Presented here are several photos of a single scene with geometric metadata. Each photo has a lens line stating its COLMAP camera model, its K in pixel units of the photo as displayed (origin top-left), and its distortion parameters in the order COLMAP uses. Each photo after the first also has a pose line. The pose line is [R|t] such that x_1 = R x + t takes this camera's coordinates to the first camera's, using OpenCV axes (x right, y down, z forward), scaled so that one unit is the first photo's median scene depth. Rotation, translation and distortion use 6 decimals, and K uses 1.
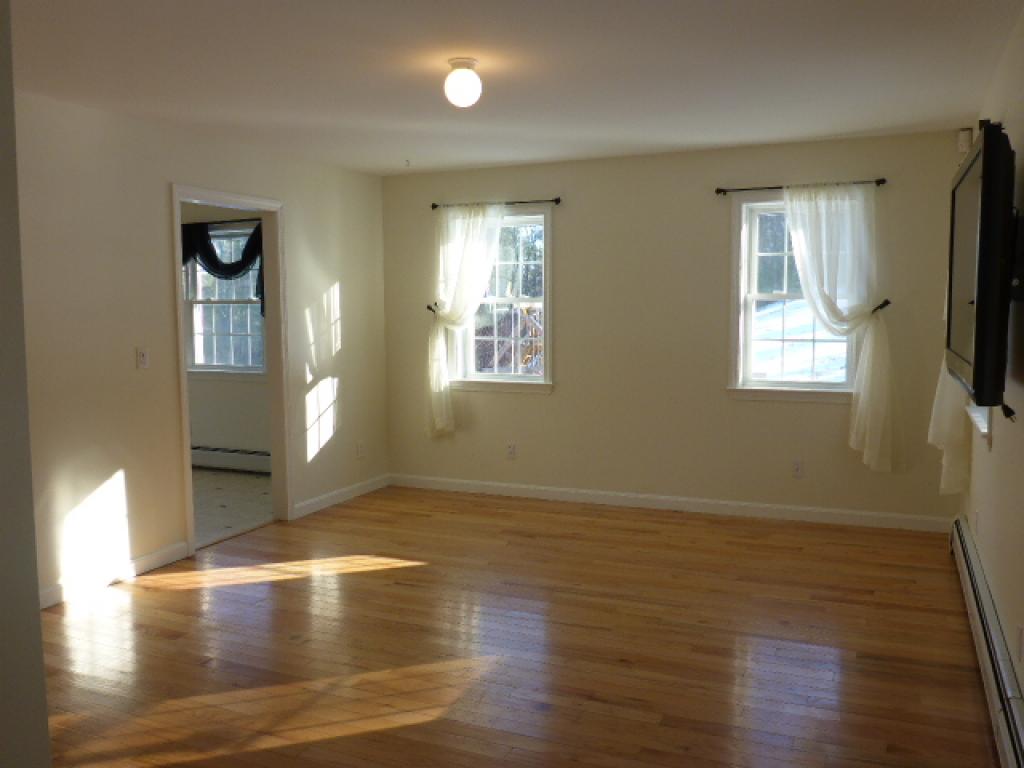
lens RADIAL K [[865.5, 0, 515.9], [0, 865.5, 385.6], [0, 0, 1]] dist [-0.017185, -0.016581]
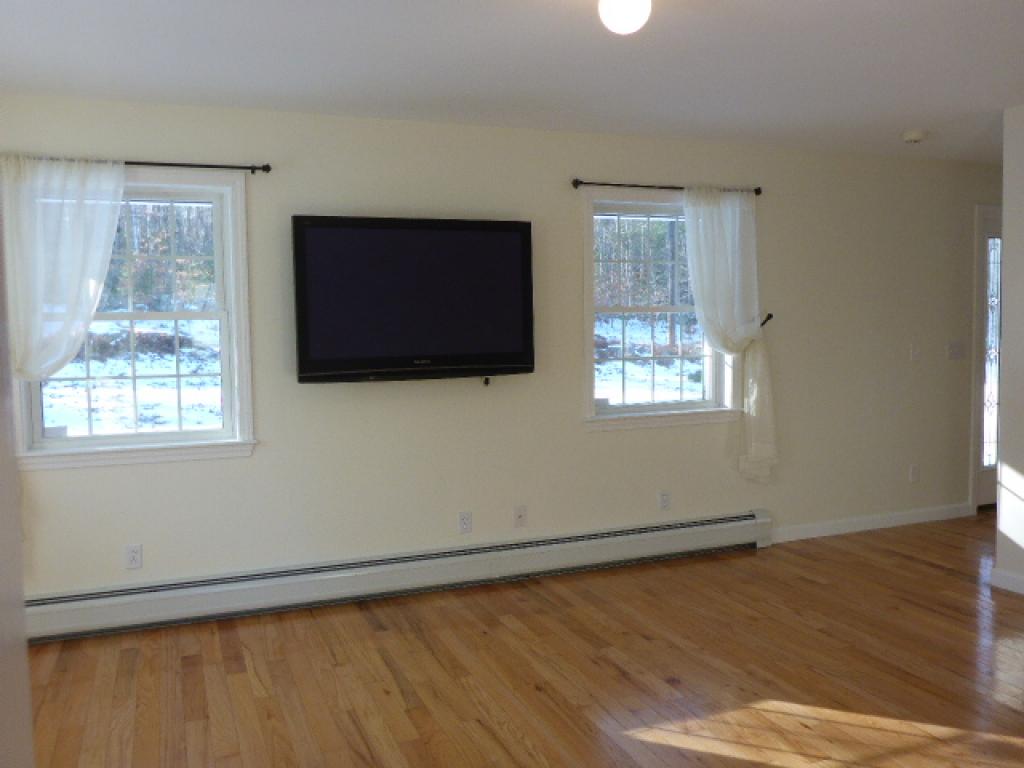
lens RADIAL K [[865.5, 0, 512.5], [0, 865.5, 383.4], [0, 0, 1]] dist [-0.017185, -0.016581]
pose [[-0.702136, -0.027809, 0.711499, -0.481731], [0.095246, 0.986589, 0.132553, -0.132335], [-0.705643, 0.160838, -0.690071, 1.488741]]
